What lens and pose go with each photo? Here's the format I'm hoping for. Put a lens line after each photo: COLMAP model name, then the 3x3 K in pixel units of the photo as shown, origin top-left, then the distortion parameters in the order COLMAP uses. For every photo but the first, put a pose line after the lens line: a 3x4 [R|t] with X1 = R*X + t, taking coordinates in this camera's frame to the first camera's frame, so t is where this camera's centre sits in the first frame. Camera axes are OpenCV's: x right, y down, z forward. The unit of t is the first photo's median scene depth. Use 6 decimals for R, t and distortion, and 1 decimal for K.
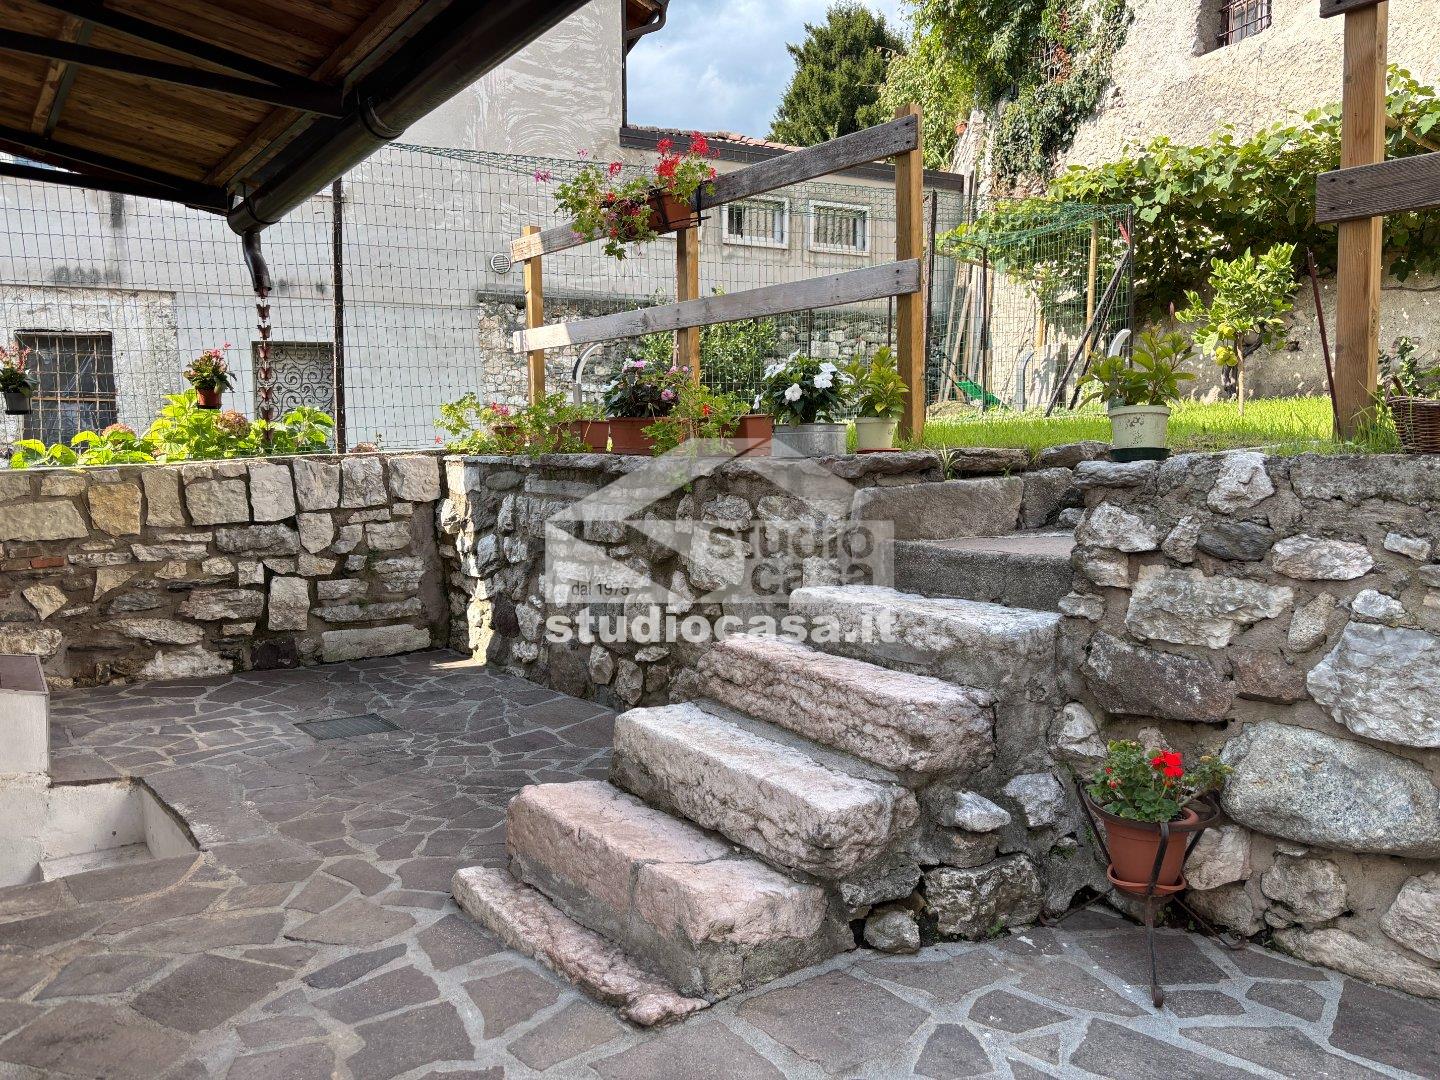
lens RADIAL K [[1114.8, 0, 719.1], [0, 1114.8, 546.5], [0, 0, 1]] dist [0.042158, -0.051950]
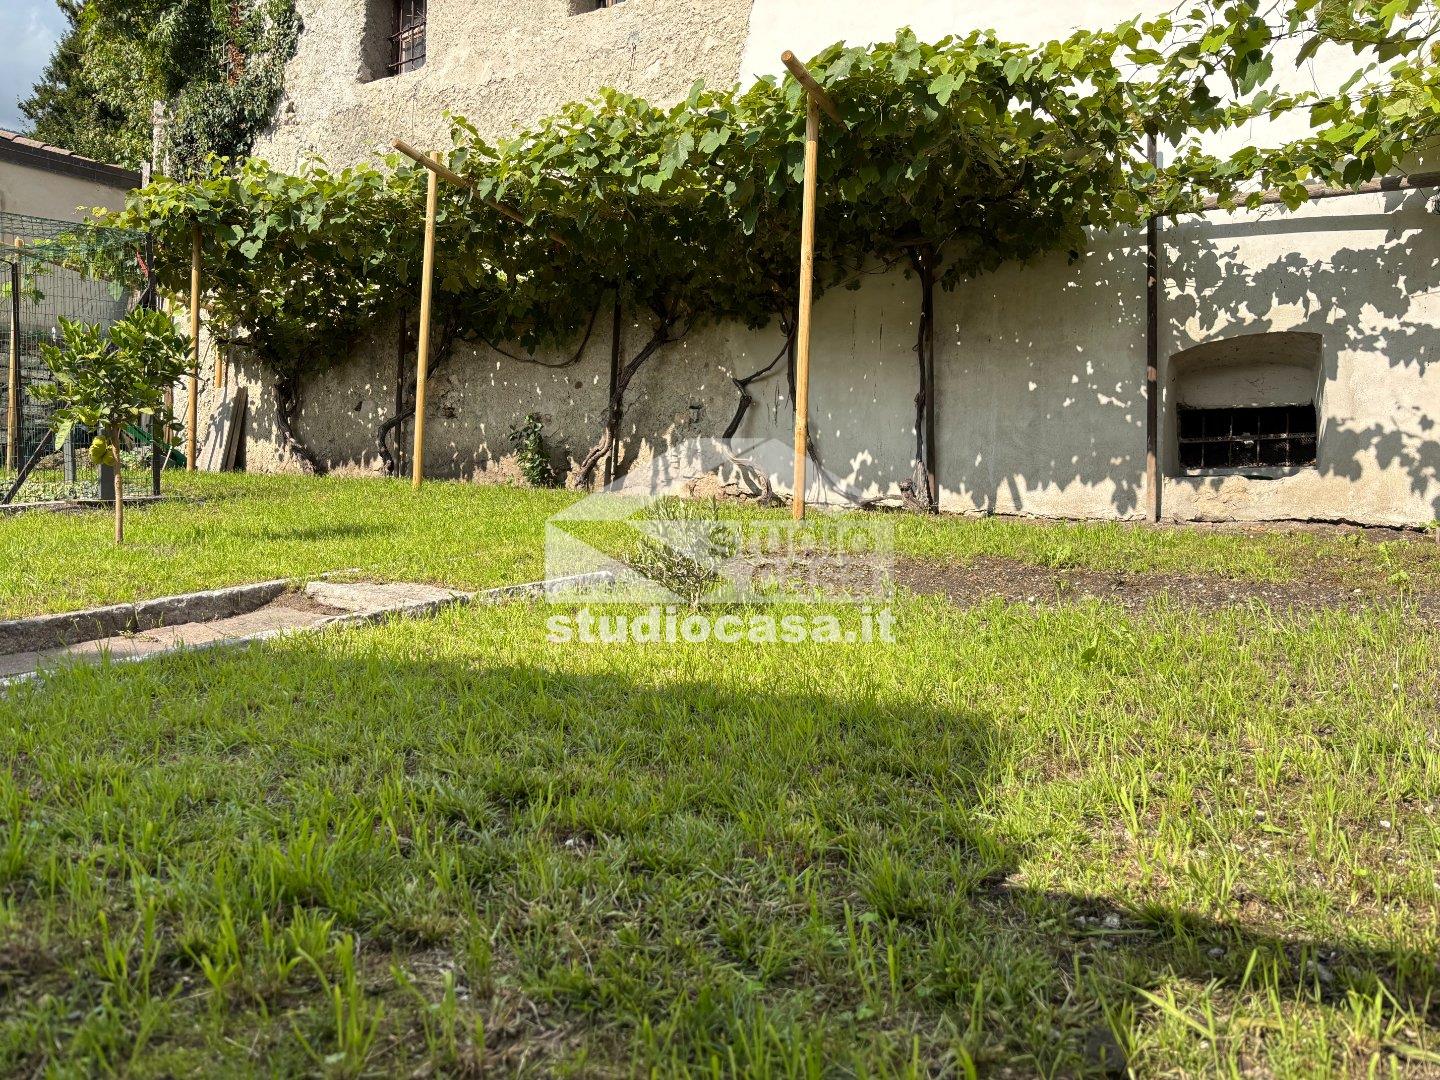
lens RADIAL K [[1114.8, 0, 738.1], [0, 1114.8, 565.8], [0, 0, 1]] dist [0.042158, -0.051950]
pose [[0.852670, -0.015679, 0.522215, 0.188570], [0.018723, 0.999825, -0.000551, -0.037778], [-0.522115, 0.010248, 0.852814, 0.068669]]
